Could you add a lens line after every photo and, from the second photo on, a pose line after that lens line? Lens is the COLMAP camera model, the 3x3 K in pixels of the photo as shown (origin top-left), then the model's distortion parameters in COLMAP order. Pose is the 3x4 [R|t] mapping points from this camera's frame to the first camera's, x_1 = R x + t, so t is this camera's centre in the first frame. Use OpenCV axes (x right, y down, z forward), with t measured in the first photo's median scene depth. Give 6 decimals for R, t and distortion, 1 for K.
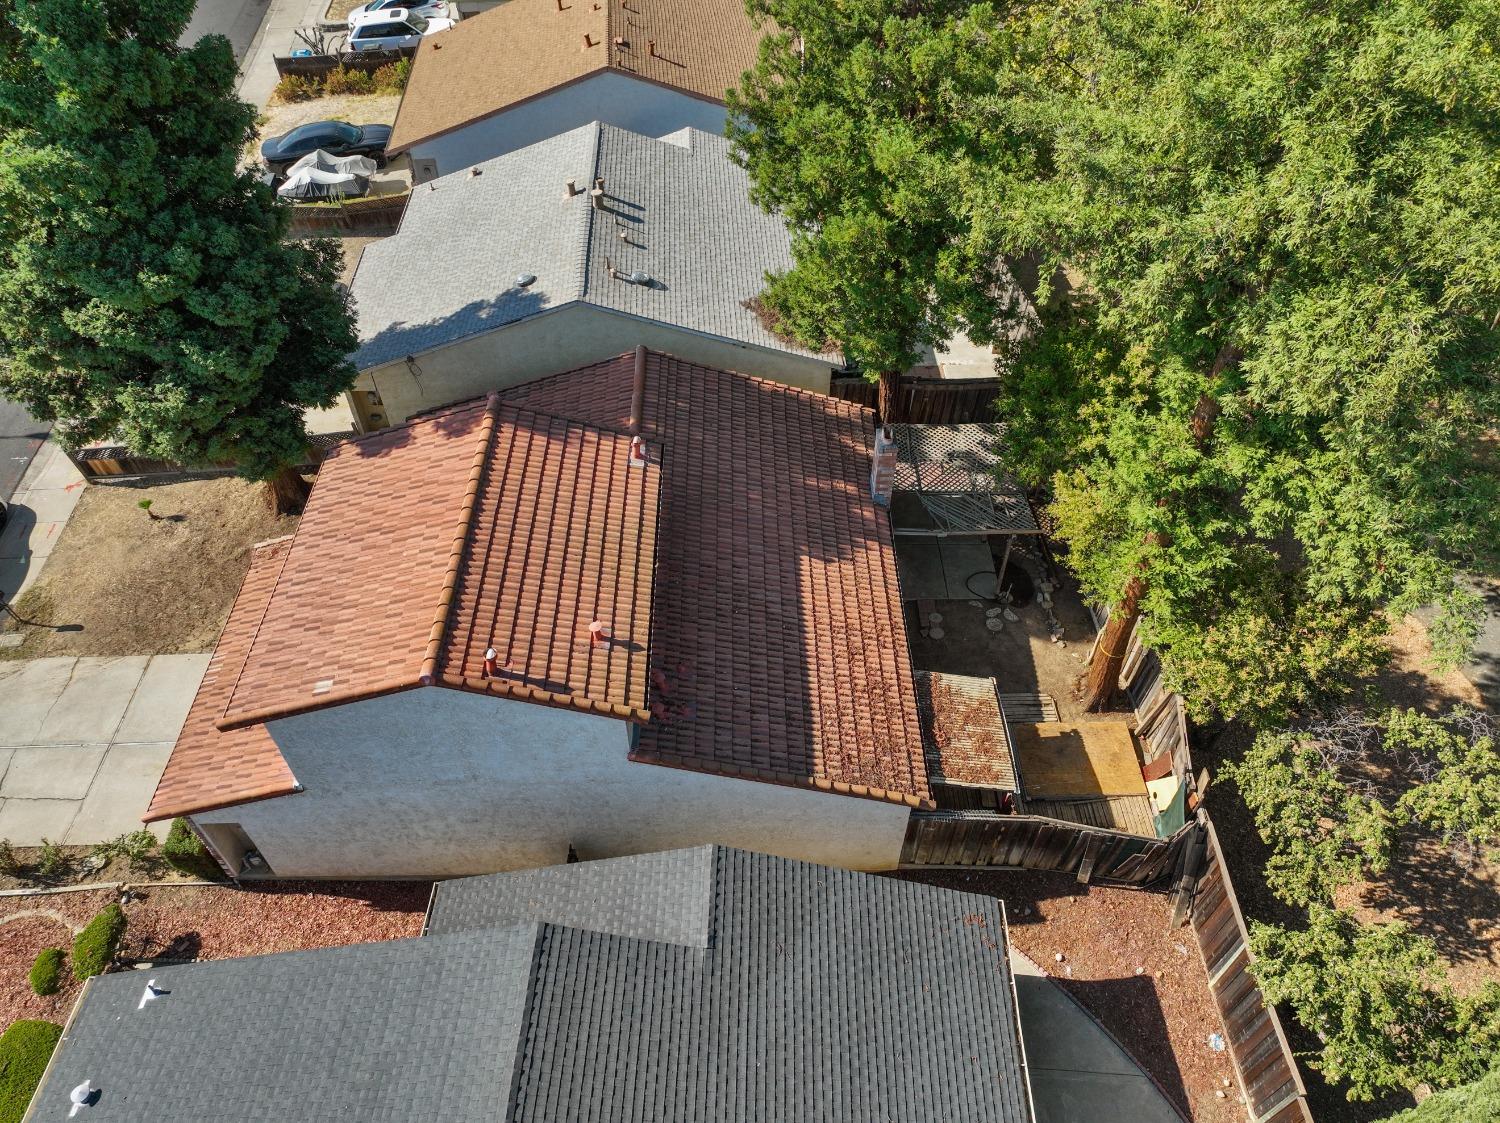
lens RADIAL K [[1055.0, 0, 750.0], [0, 1055.0, 561.5], [0, 0, 1]] dist [-0.003695, 0.020397]
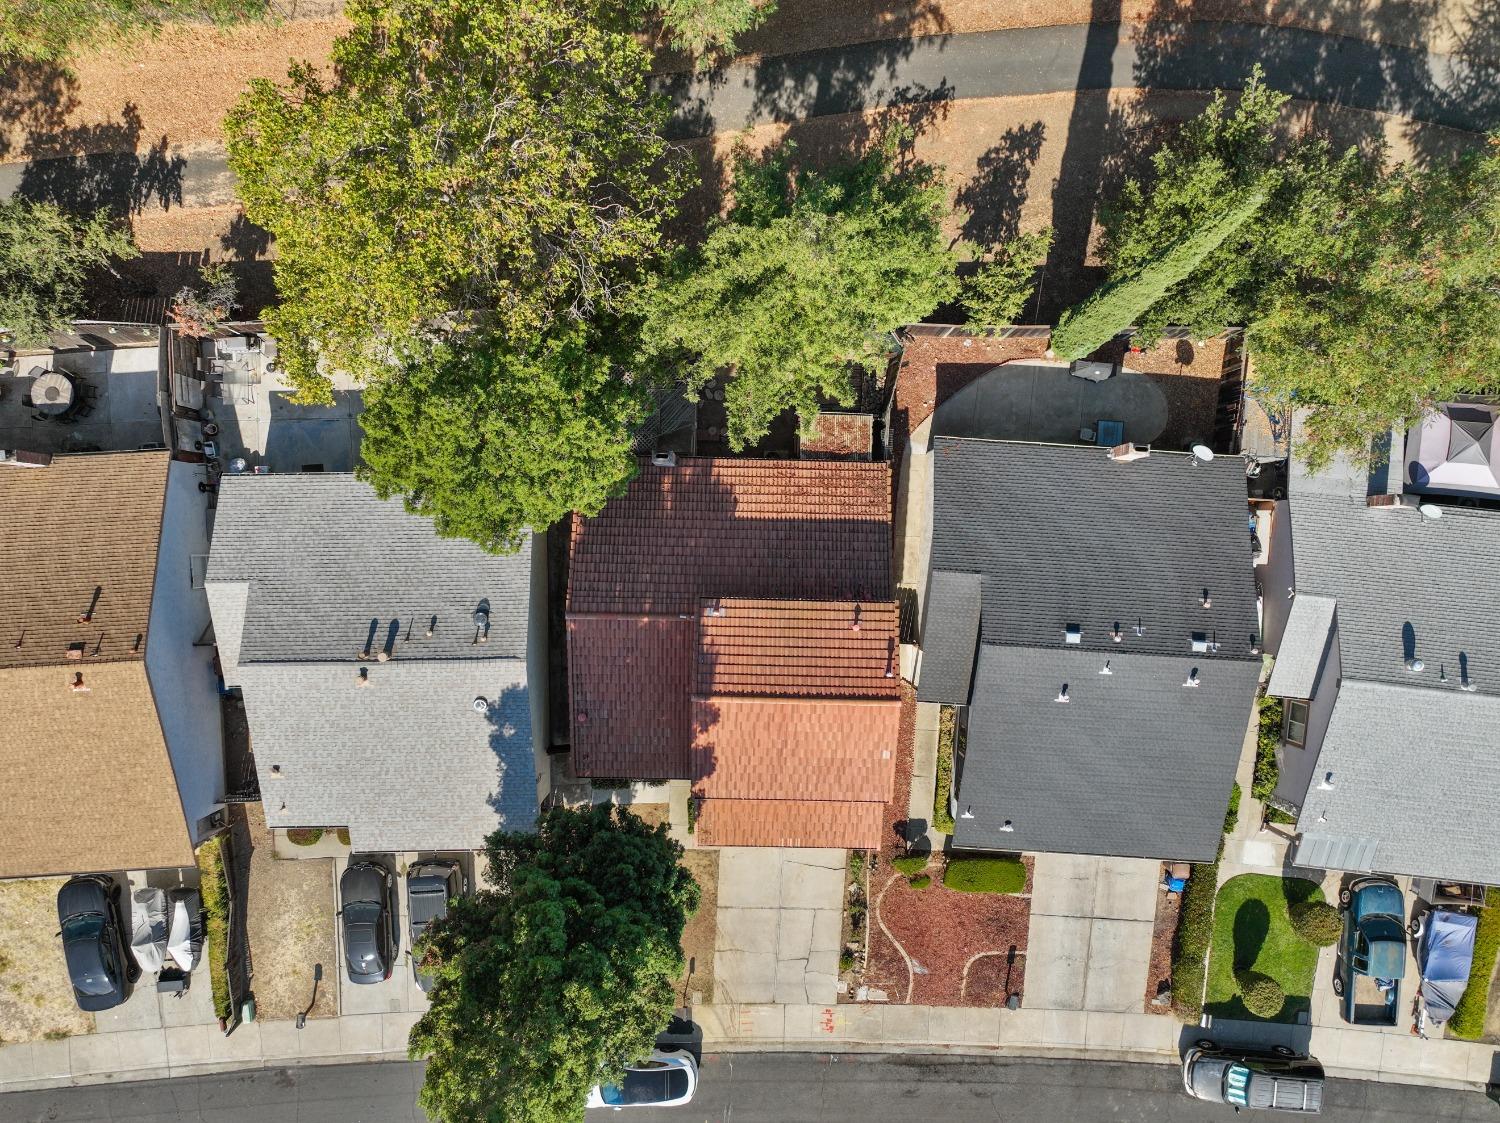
lens RADIAL K [[1055.0, 0, 750.0], [0, 1055.0, 561.5], [0, 0, 1]] dist [-0.003695, 0.020397]
pose [[0.037743, -0.999228, -0.010880, -0.005095], [0.722218, 0.019752, 0.691384, -1.295965], [-0.690635, -0.033953, 0.722406, -0.268407]]
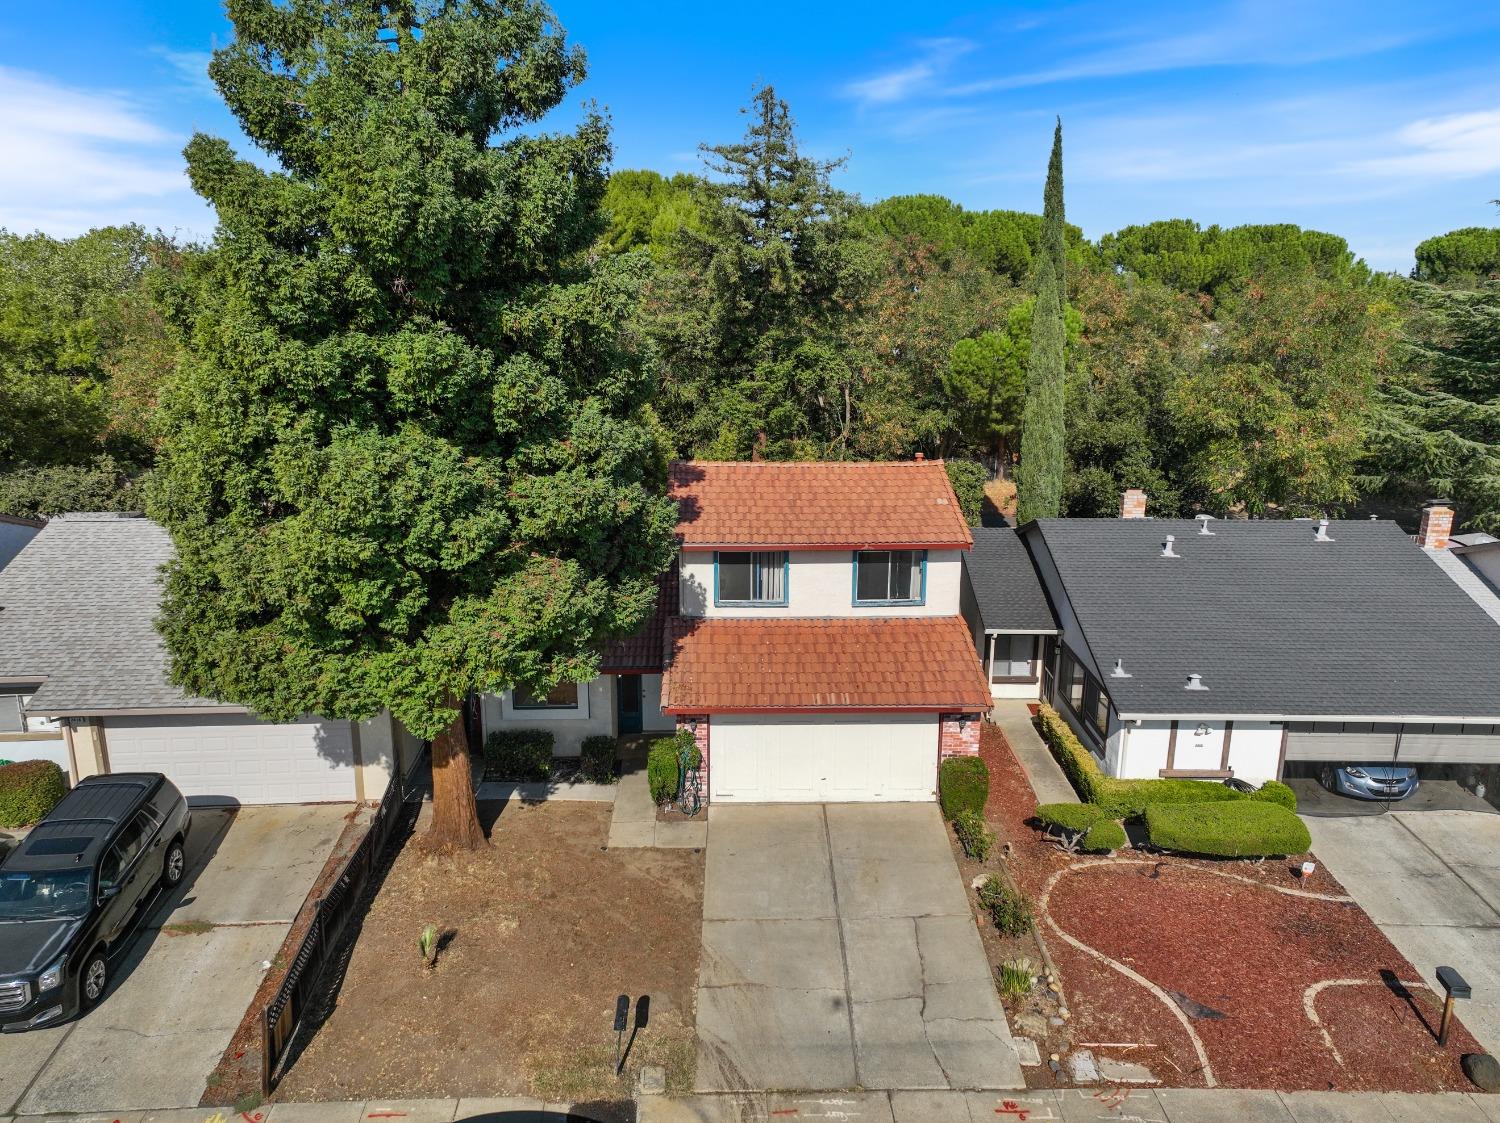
lens RADIAL K [[1055.0, 0, 750.0], [0, 1055.0, 561.5], [0, 0, 1]] dist [-0.003695, 0.020397]
pose [[-0.018513, -0.247794, 0.968636, -1.510314], [0.725804, 0.662982, 0.183474, -0.285035], [-0.687652, 0.706437, 0.167576, 0.799509]]
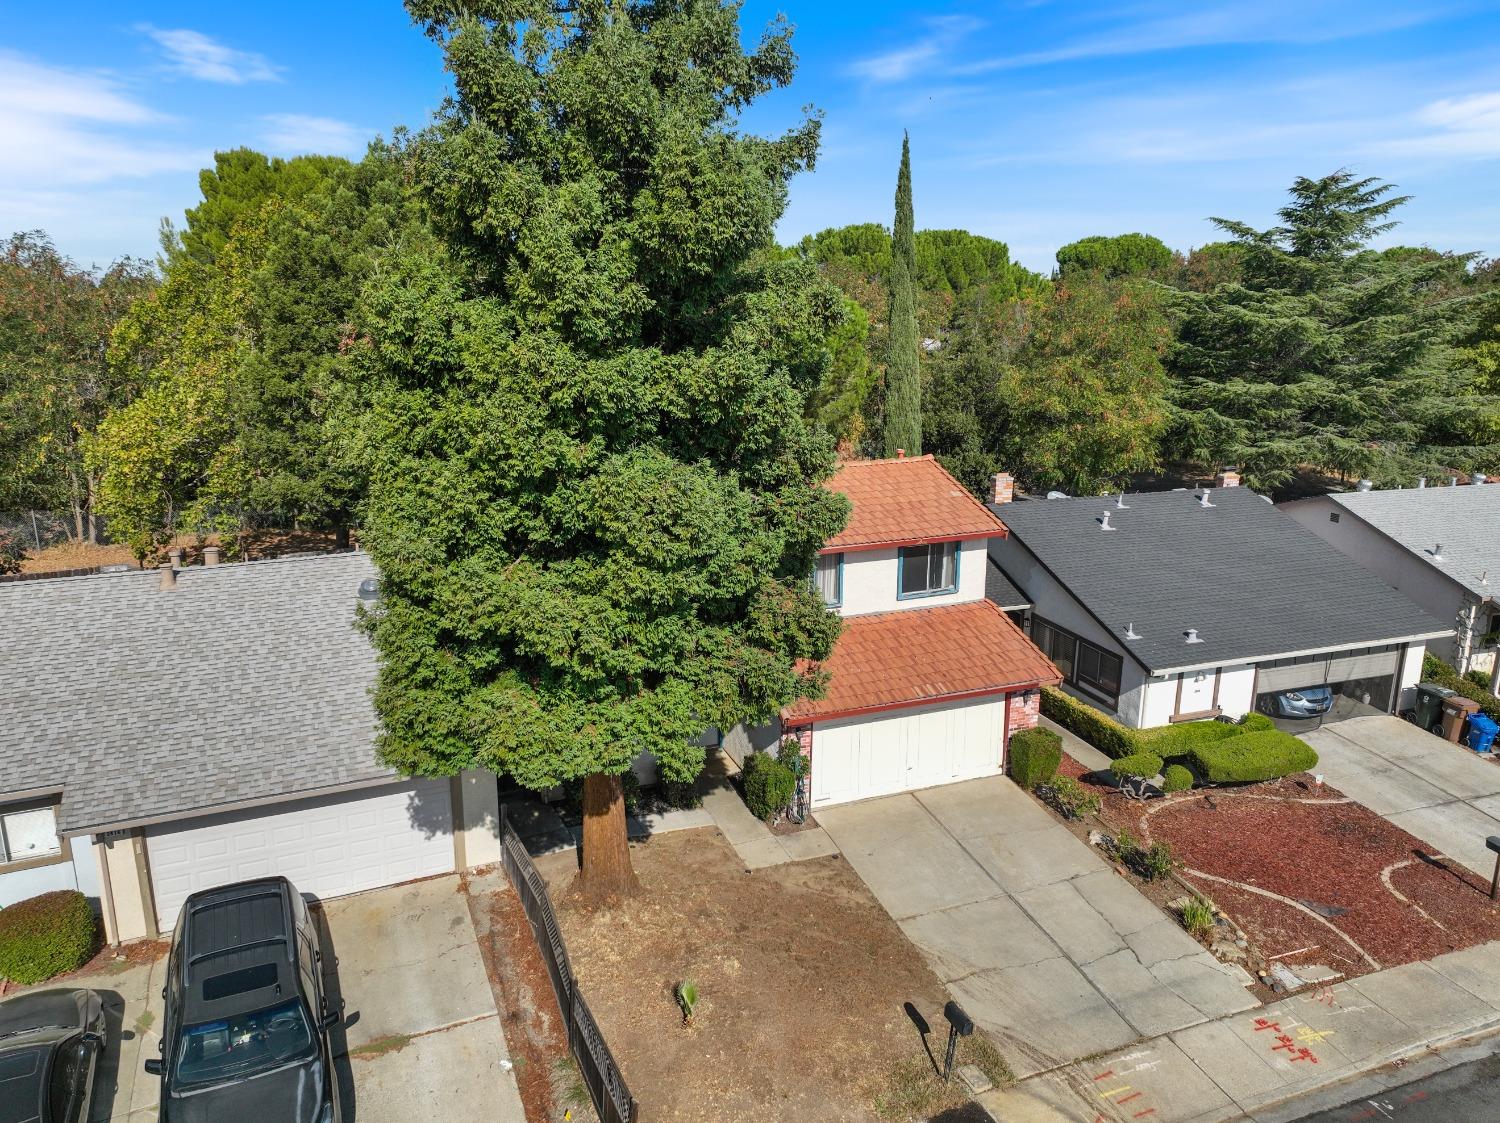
lens RADIAL K [[1055.0, 0, 750.0], [0, 1055.0, 561.5], [0, 0, 1]] dist [-0.003695, 0.020397]
pose [[-0.357214, -0.234955, 0.903988, -1.416743], [0.678013, 0.600448, 0.423981, -0.613383], [-0.642414, 0.764368, -0.055186, 1.096284]]
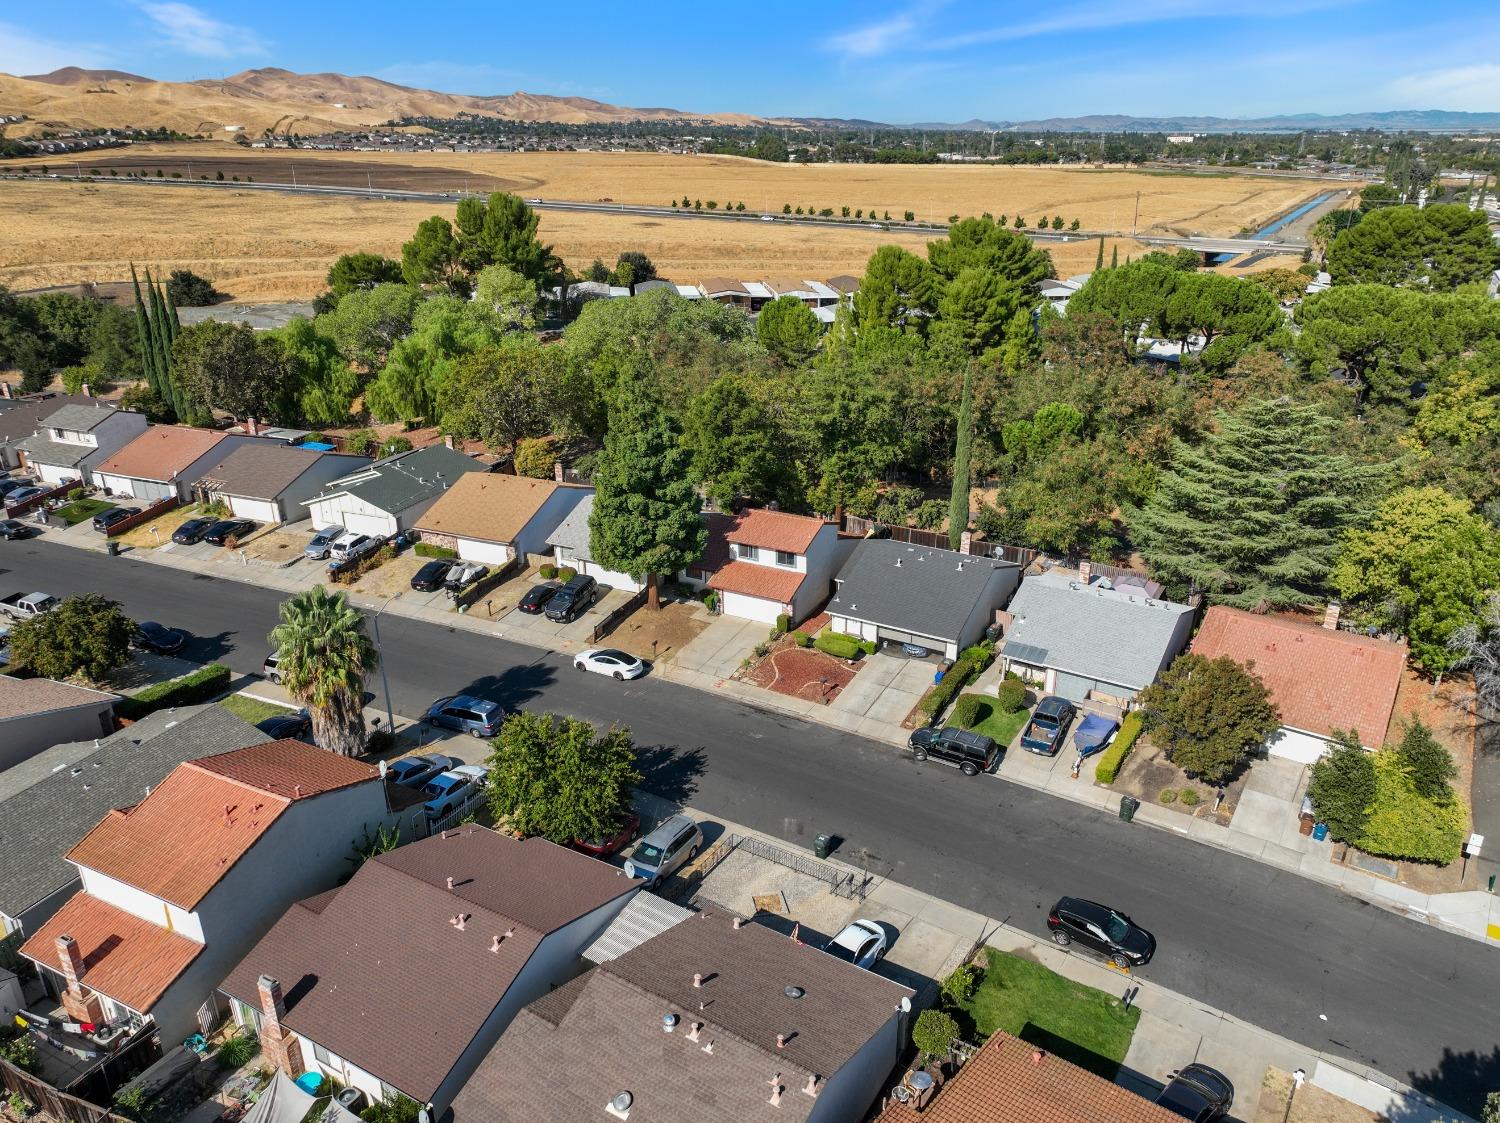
lens RADIAL K [[1055.0, 0, 750.0], [0, 1055.0, 561.5], [0, 0, 1]] dist [-0.003695, 0.020397]
pose [[0.475444, -0.337517, 0.812425, -3.538408], [0.645737, 0.761062, -0.061717, 0.213431], [-0.597475, 0.553956, 0.579790, -1.218317]]
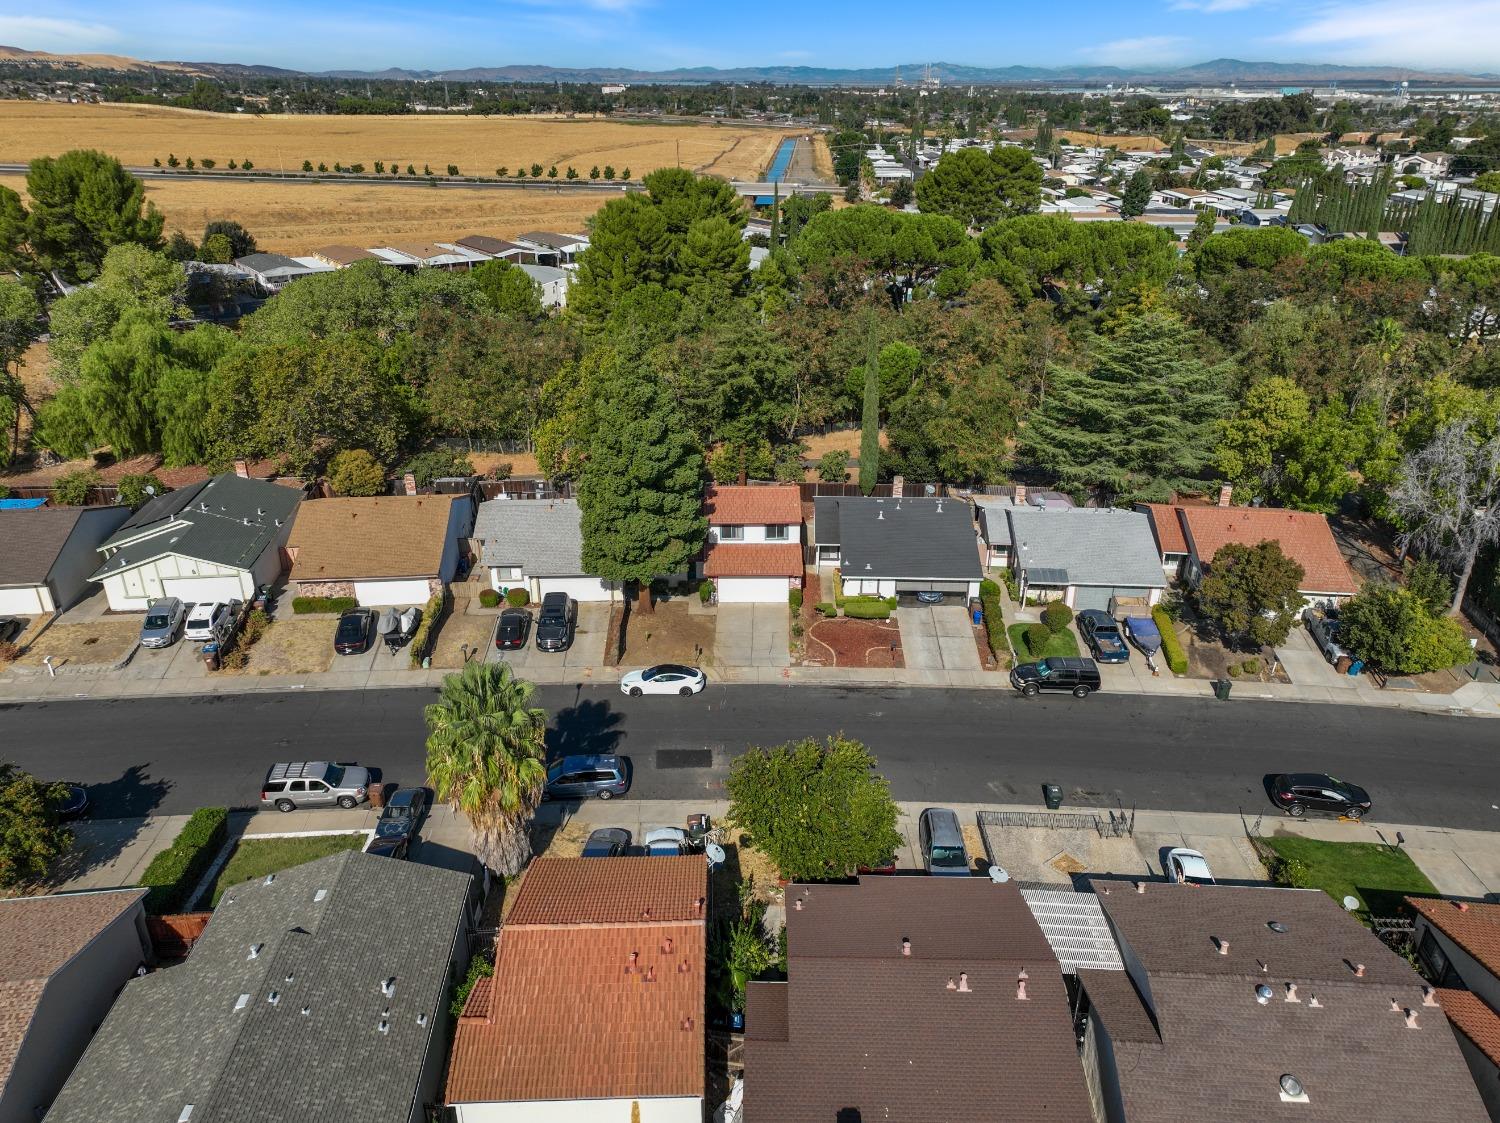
lens RADIAL K [[1055.0, 0, 750.0], [0, 1055.0, 561.5], [0, 0, 1]] dist [-0.003695, 0.020397]
pose [[0.004459, -0.418487, 0.908212, -3.711443], [0.728097, 0.623914, 0.283913, -0.974699], [-0.685460, 0.660000, 0.307481, -0.079008]]
